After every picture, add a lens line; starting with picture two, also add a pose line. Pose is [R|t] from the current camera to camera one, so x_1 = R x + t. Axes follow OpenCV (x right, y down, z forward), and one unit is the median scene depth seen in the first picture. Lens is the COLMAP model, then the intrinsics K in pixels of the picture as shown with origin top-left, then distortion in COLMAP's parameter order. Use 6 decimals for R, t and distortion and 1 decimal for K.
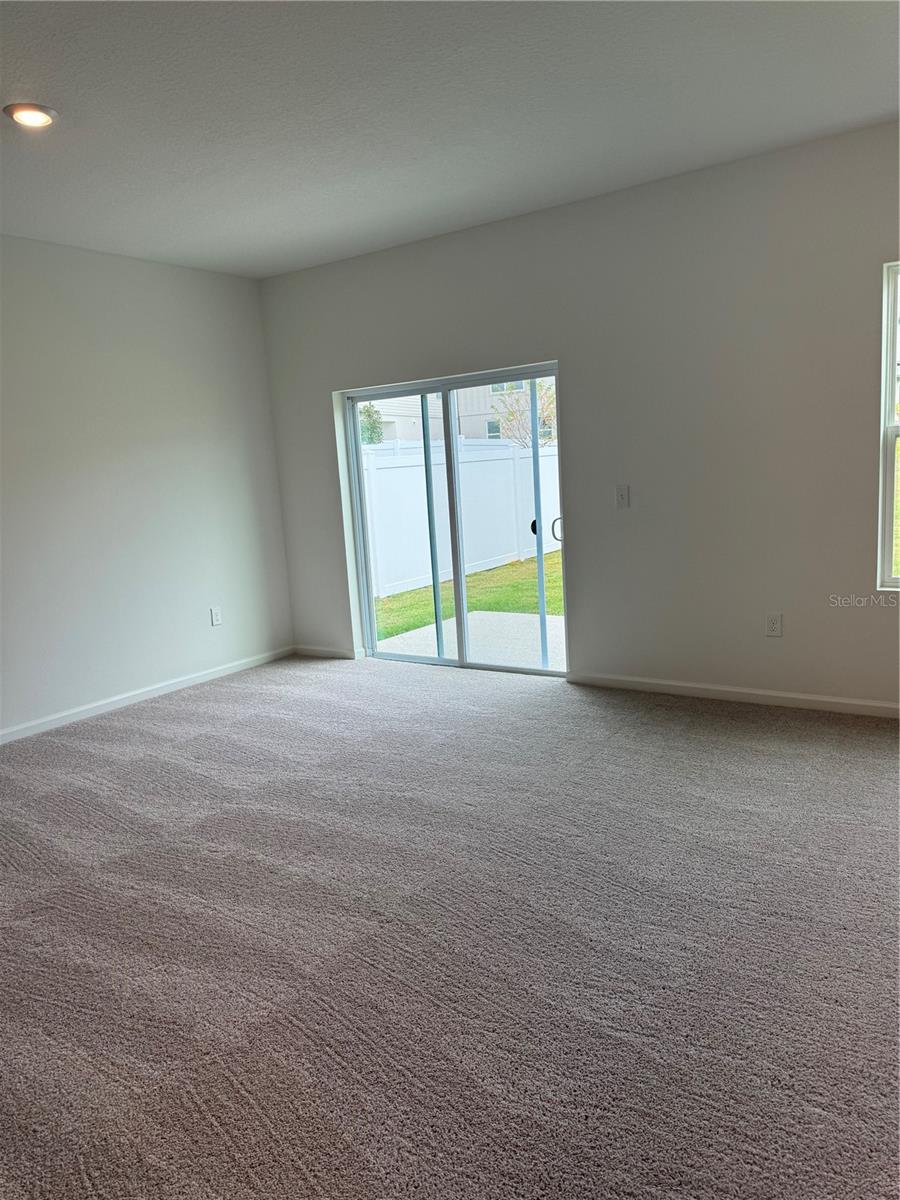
lens RADIAL K [[832.5, 0, 454.6], [0, 832.5, 590.4], [0, 0, 1]] dist [0.159841, -0.319294]
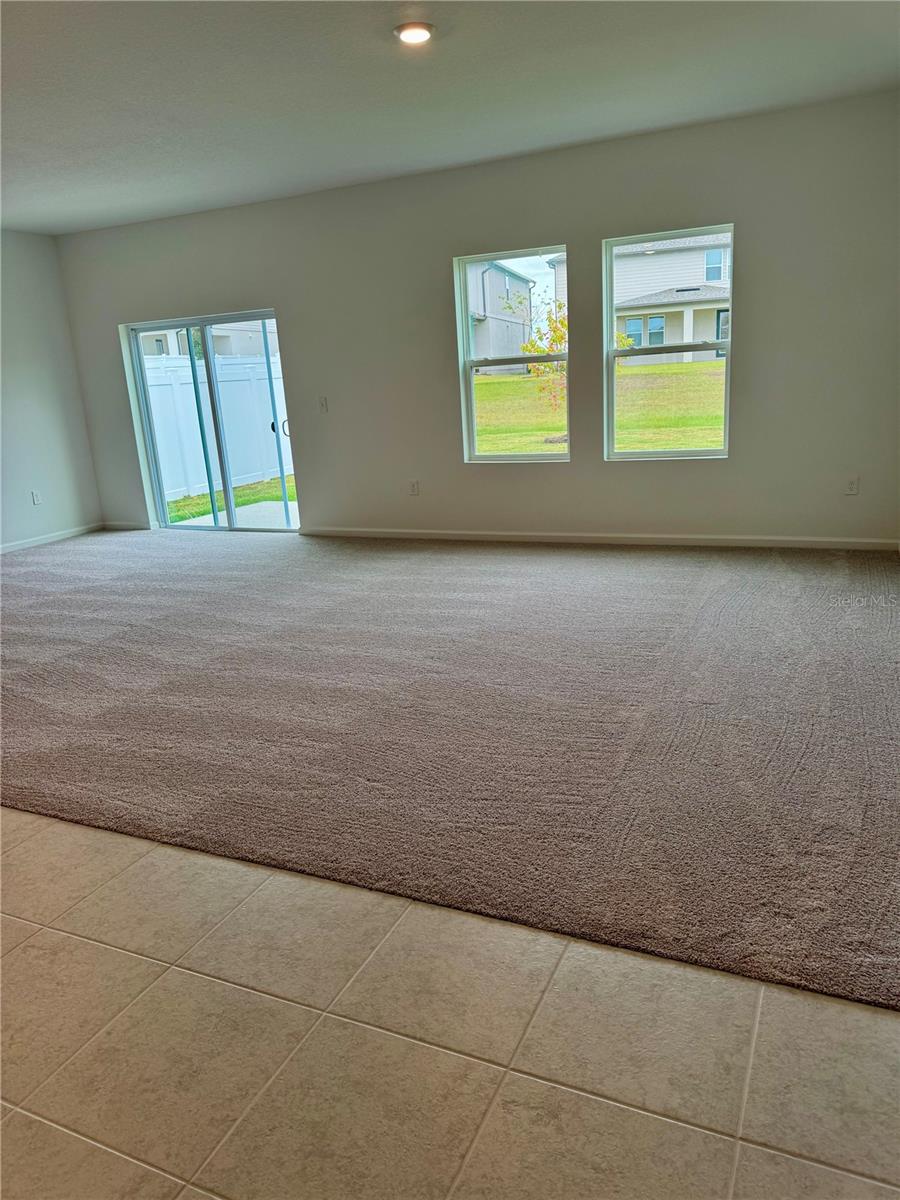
lens RADIAL K [[832.5, 0, 454.6], [0, 832.5, 590.4], [0, 0, 1]] dist [0.159841, -0.319294]
pose [[0.986063, -0.040417, 0.161391, 0.162059], [0.025024, 0.995038, 0.096294, 0.071849], [-0.164482, -0.090913, 0.982181, -0.490050]]
